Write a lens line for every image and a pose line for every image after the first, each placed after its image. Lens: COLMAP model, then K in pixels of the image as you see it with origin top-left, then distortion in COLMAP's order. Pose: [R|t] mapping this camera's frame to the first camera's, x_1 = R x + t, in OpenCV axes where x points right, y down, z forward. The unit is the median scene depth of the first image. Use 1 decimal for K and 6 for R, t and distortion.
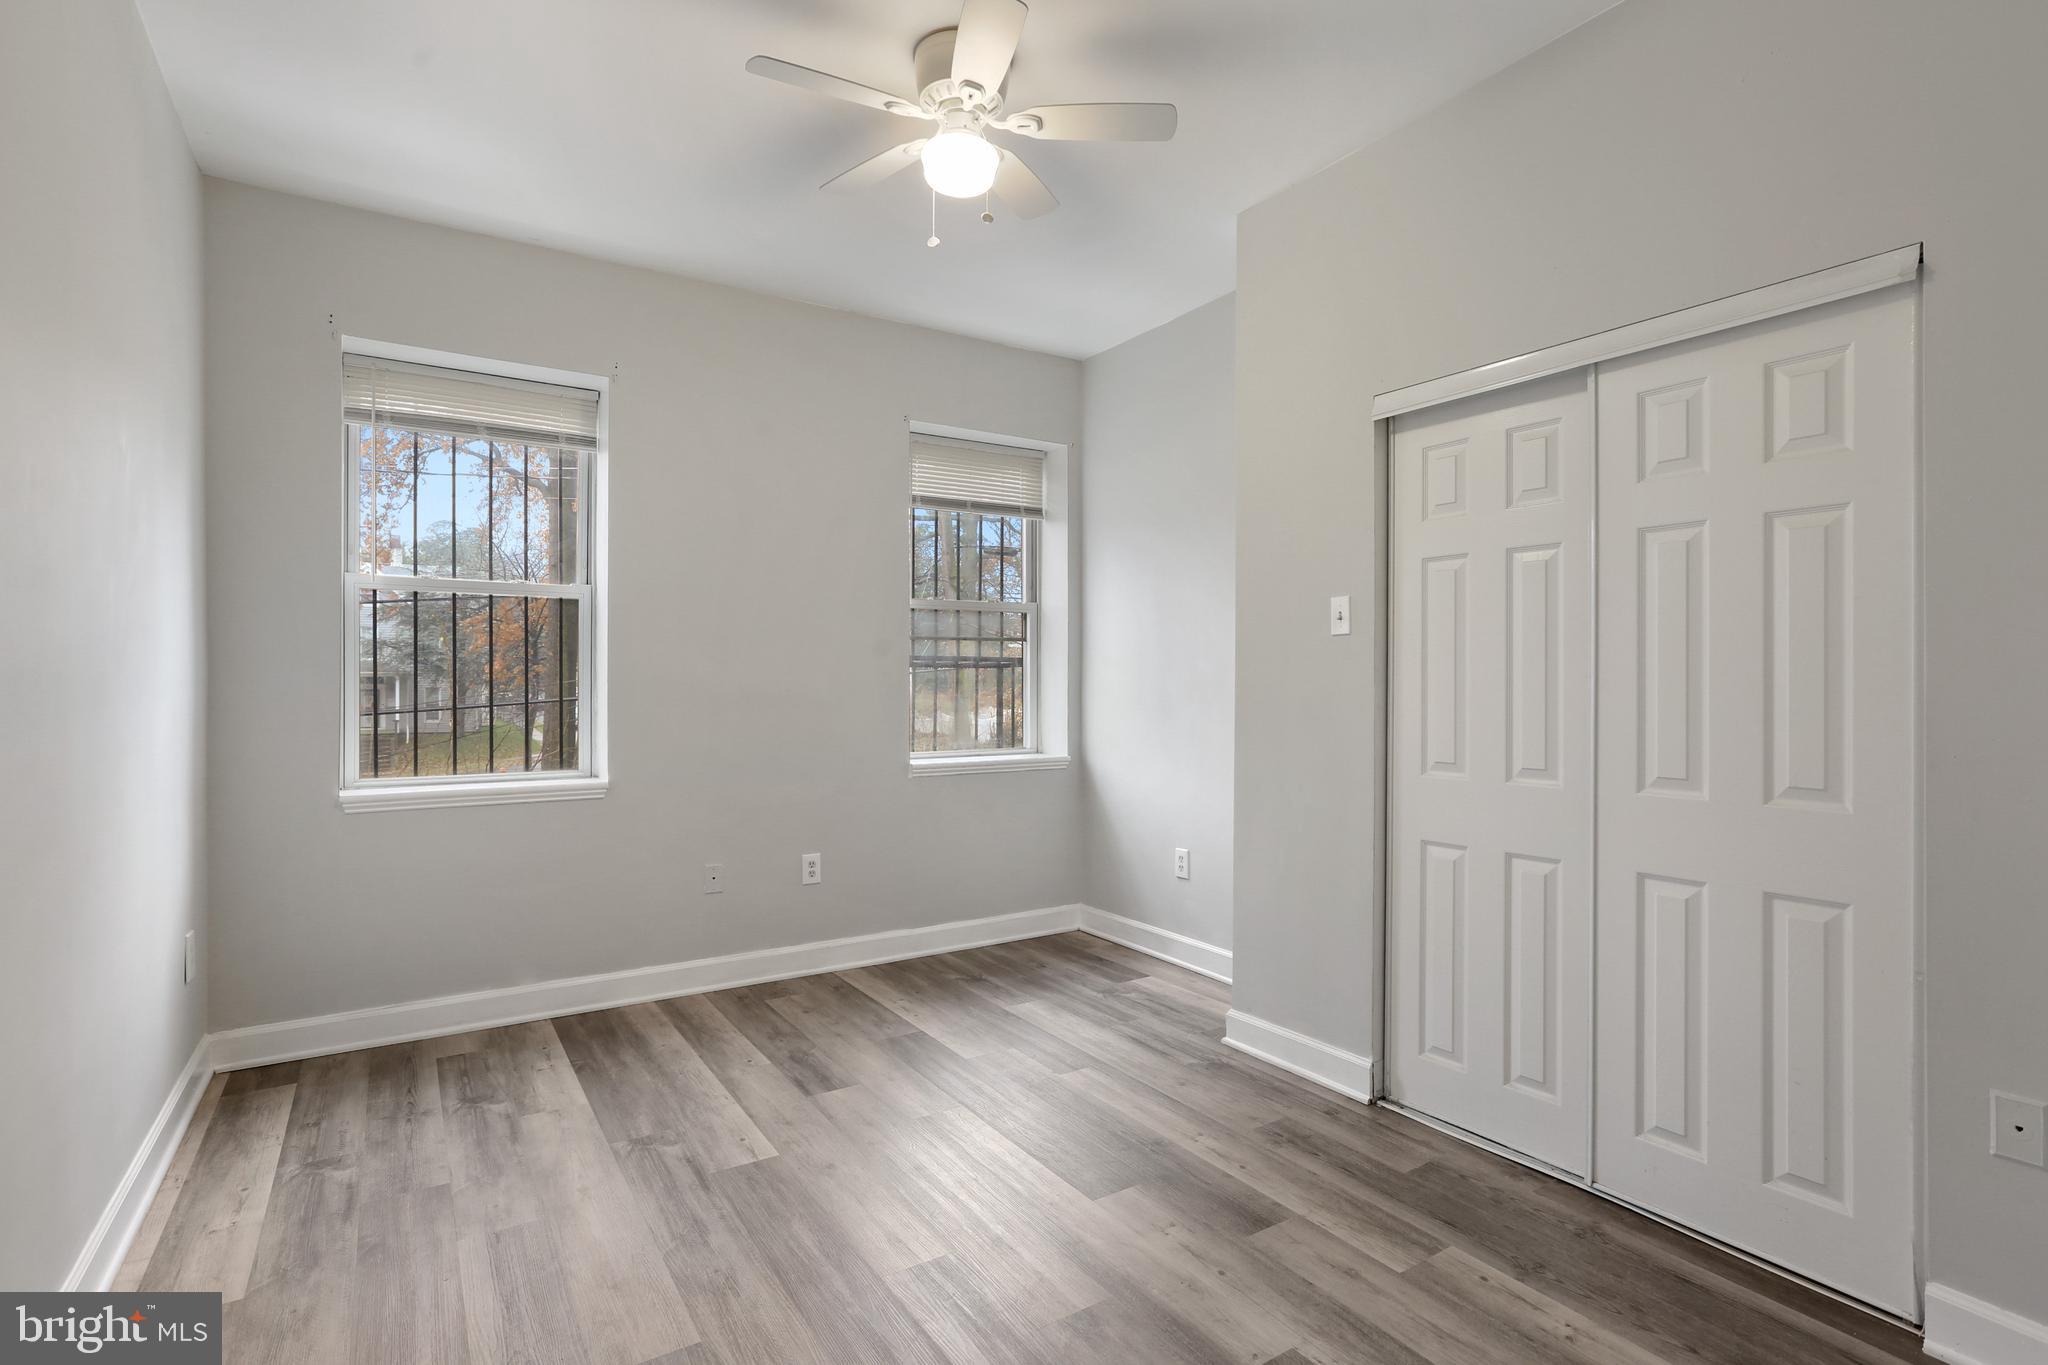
lens RADIAL K [[957.2, 0, 1025.1], [0, 957.2, 721.8], [0, 0, 1]] dist [-0.001668, 0.000632]
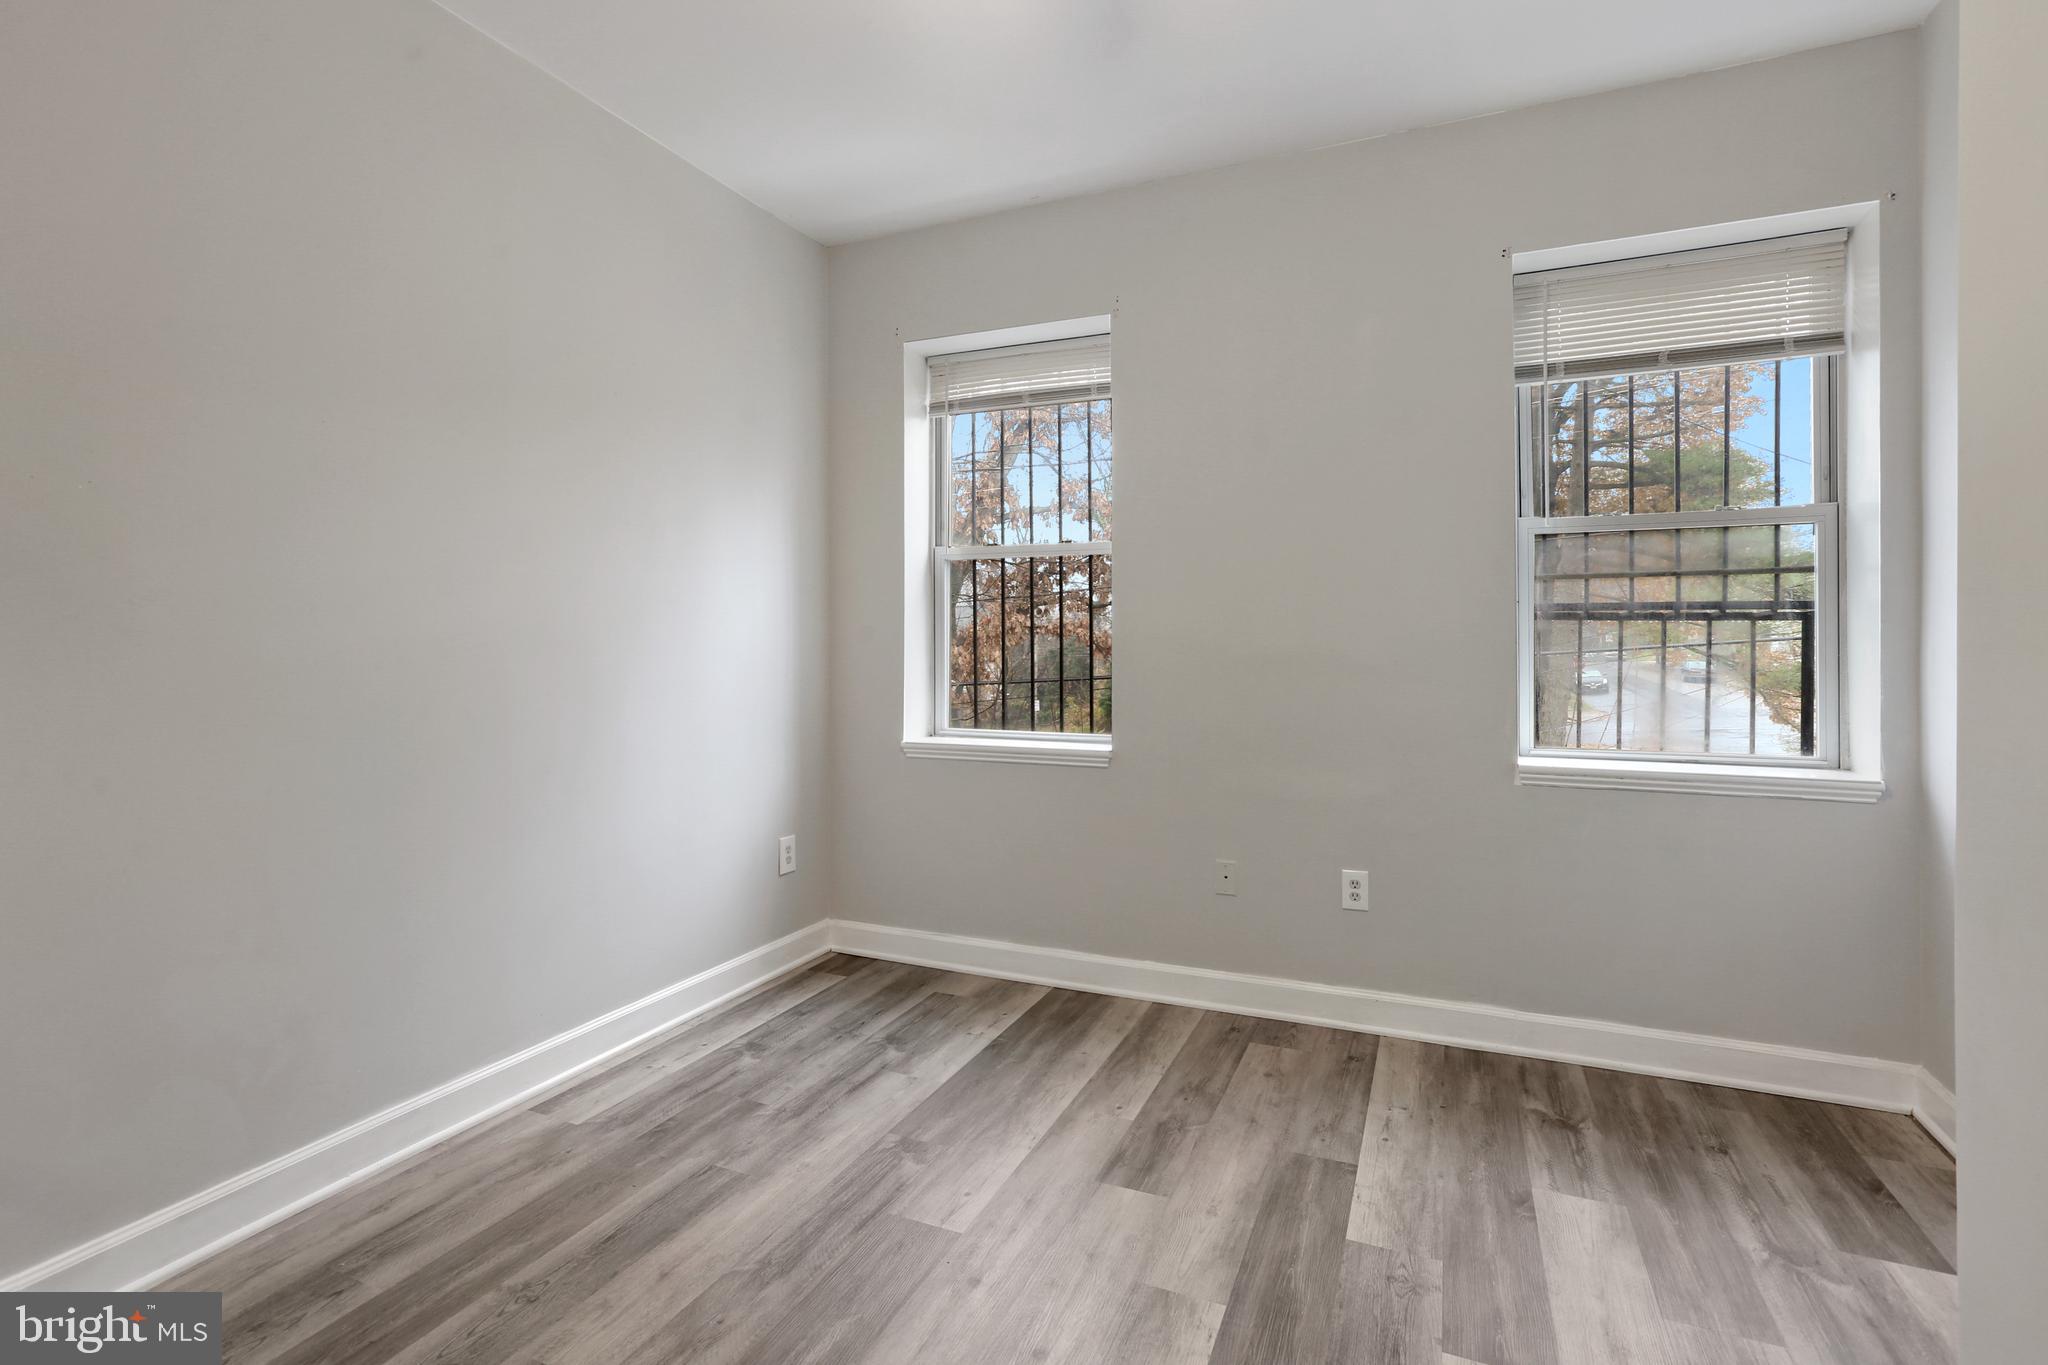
lens RADIAL K [[983.7, 0, 1020.7], [0, 983.7, 655.5], [0, 0, 1]] dist [-0.052260, 0.035640]
pose [[0.552022, 0.010738, -0.833761, 0.305958], [-0.033357, 0.999401, -0.009214, -0.016730], [0.833162, 0.032898, 0.552049, 0.400426]]
